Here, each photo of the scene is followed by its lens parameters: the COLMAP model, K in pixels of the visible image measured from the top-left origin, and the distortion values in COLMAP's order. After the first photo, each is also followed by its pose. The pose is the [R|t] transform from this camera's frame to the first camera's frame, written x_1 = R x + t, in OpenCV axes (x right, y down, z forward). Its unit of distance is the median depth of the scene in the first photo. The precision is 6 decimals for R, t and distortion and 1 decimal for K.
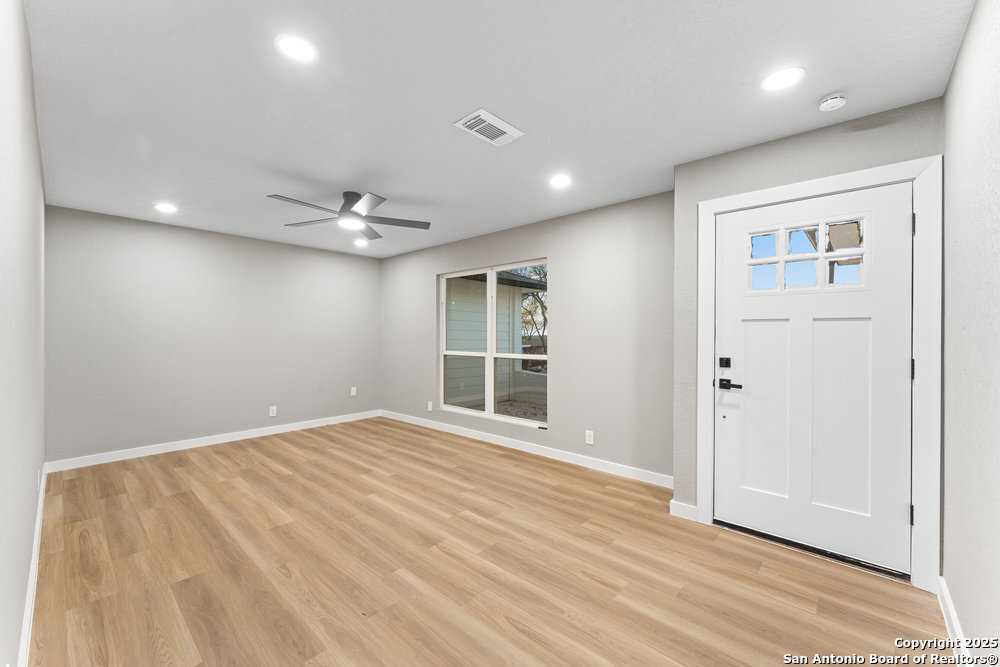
lens RADIAL K [[400.5, 0, 500.0], [0, 400.5, 333.5], [0, 0, 1]] dist [-0.001532, -0.000108]
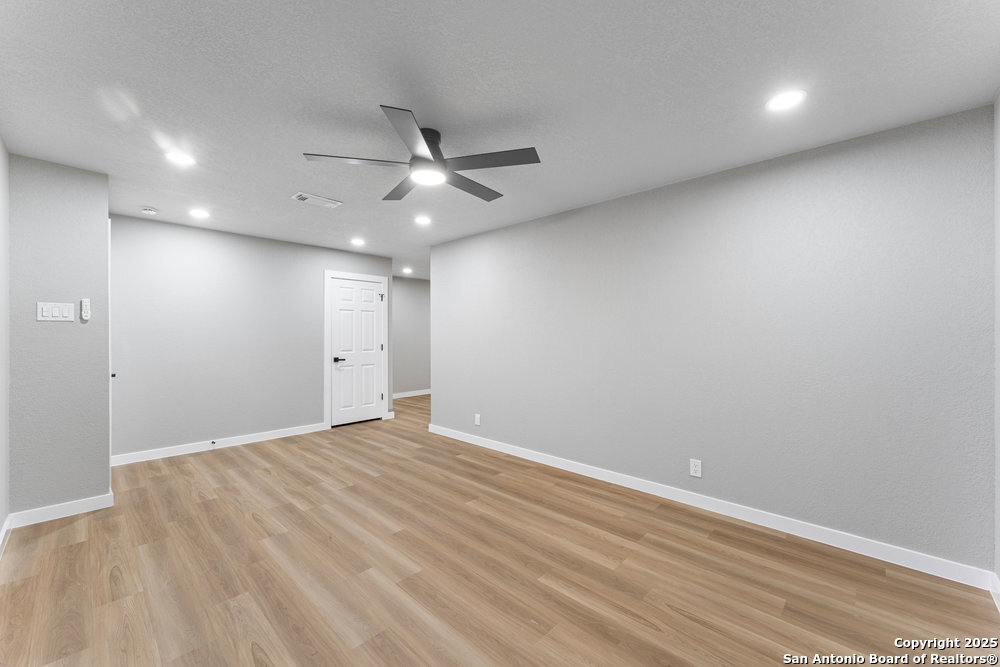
lens RADIAL K [[400.5, 0, 500.0], [0, 400.5, 333.5], [0, 0, 1]] dist [-0.001532, -0.000108]
pose [[-0.999596, -0.002571, 0.028303, -0.616186], [-0.002644, 0.999993, -0.002533, 0.000384], [-0.028296, -0.002607, -0.999596, 2.023453]]
